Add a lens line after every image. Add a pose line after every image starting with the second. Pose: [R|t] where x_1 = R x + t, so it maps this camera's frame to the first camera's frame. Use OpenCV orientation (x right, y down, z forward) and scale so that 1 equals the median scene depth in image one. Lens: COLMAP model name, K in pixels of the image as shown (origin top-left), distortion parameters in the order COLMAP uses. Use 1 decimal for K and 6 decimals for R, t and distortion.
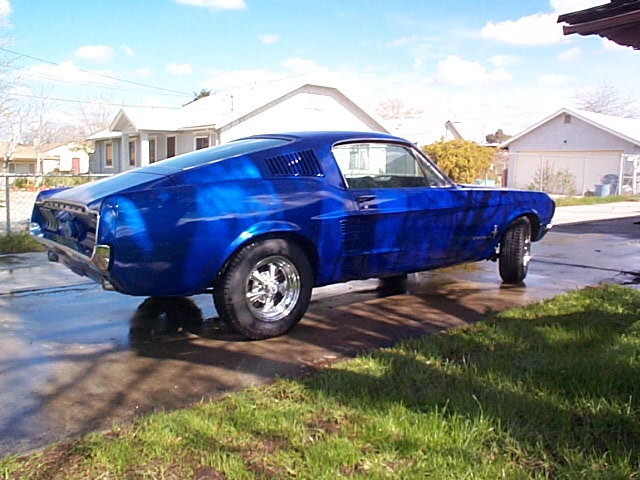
lens RADIAL K [[531.4, 0, 320.0], [0, 531.4, 215.8], [0, 0, 1]] dist [-0.042400, 0.005924]
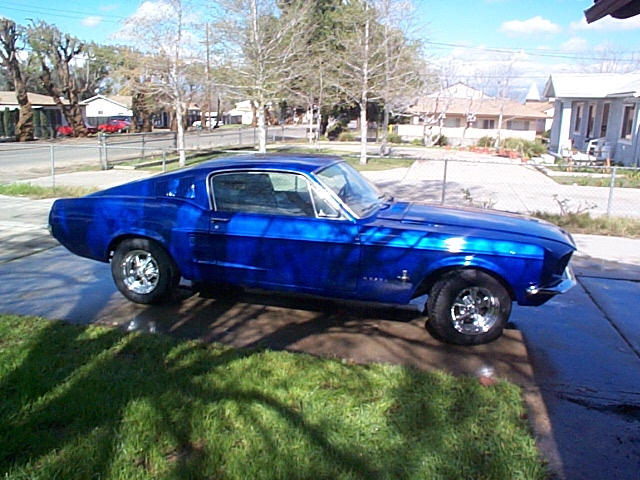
lens RADIAL K [[531.4, 0, 320.0], [0, 531.4, 215.8], [0, 0, 1]] dist [-0.042400, 0.005924]
pose [[0.587723, 0.154746, -0.794125, 0.959570], [-0.086117, 0.987927, 0.128777, -0.177201], [0.804466, -0.007298, 0.593954, 0.375648]]
